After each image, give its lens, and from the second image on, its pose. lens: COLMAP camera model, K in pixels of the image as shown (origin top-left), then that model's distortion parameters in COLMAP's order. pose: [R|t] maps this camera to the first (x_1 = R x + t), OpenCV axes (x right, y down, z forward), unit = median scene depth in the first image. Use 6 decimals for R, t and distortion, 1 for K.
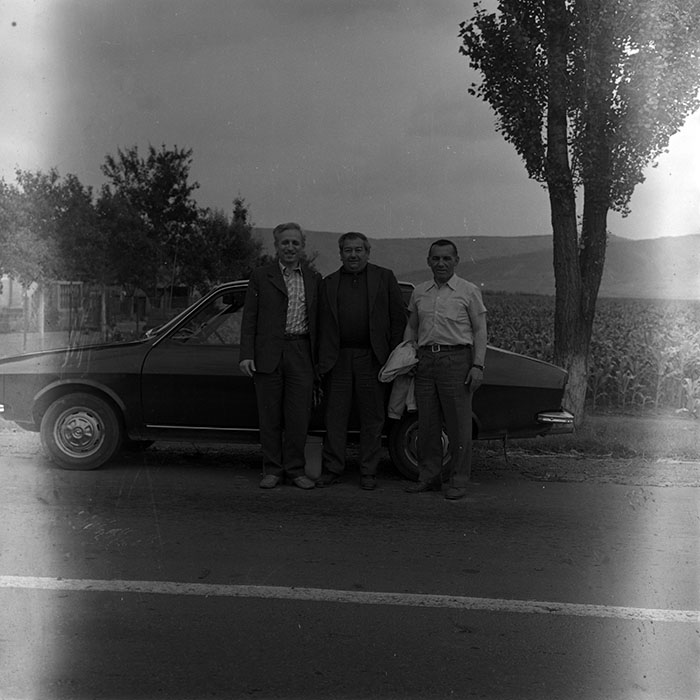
lens RADIAL K [[1003.7, 0, 361.2], [0, 1003.7, 321.2], [0, 0, 1]] dist [0.070581, 0.000000]
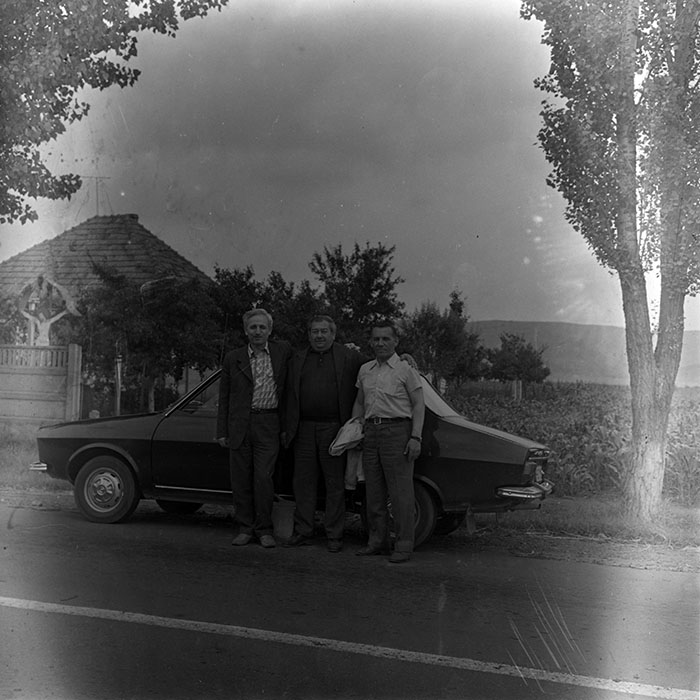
lens RADIAL K [[1003.7, 0, 351.0], [0, 1003.7, 345.7], [0, 0, 1]] dist [0.070581, 0.000000]
pose [[0.965809, 0.000333, -0.259256, 0.297563], [-0.018061, 0.997656, -0.066004, 0.016005], [0.258626, 0.068430, 0.963551, -0.056251]]
